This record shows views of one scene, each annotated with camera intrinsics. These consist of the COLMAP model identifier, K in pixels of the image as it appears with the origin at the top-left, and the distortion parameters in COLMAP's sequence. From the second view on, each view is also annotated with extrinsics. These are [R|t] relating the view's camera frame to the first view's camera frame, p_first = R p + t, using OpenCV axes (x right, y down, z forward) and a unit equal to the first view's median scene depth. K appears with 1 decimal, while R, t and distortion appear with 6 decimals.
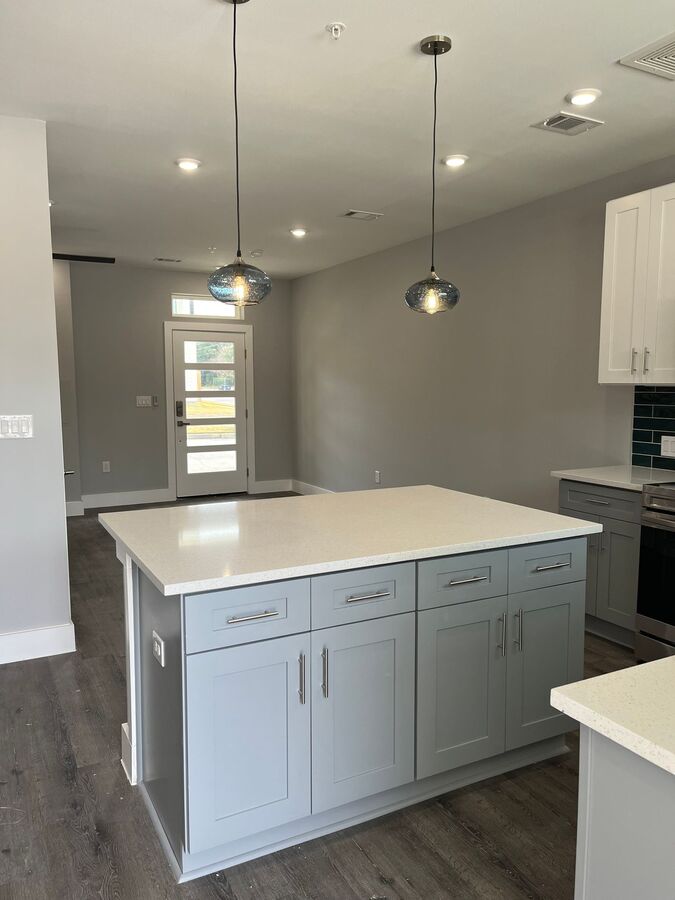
lens RADIAL K [[681.7, 0, 344.2], [0, 681.7, 452.5], [0, 0, 1]] dist [0.067649, -0.100678]
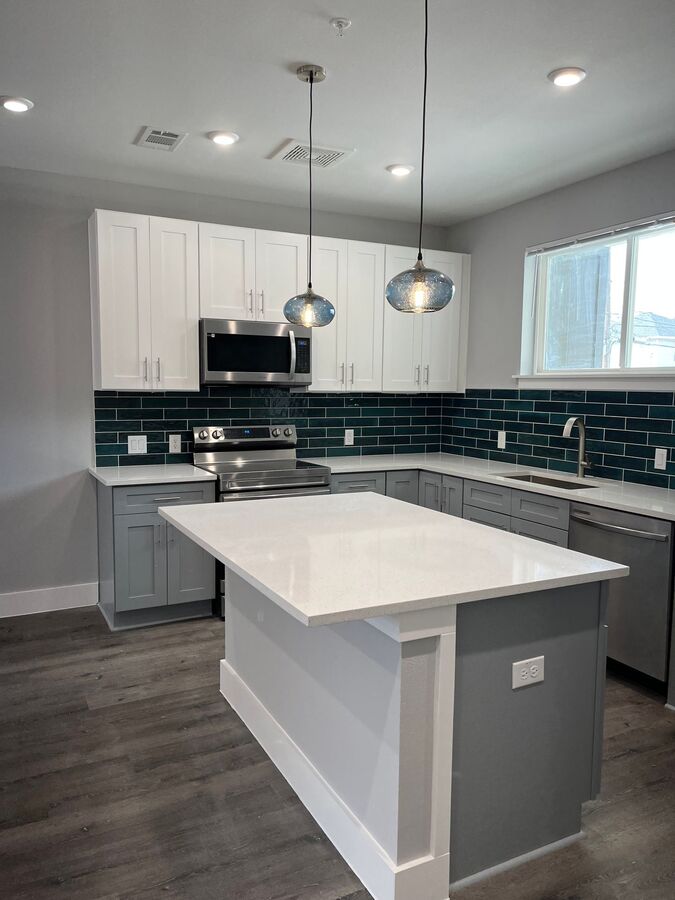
lens RADIAL K [[681.4, 0, 338.2], [0, 681.4, 452.2], [0, 0, 1]] dist [0.065123, -0.093917]
pose [[0.013055, -0.097581, 0.995142, -0.631962], [0.091360, 0.991180, 0.095994, -0.073050], [-0.995732, 0.089663, 0.021855, 0.638133]]
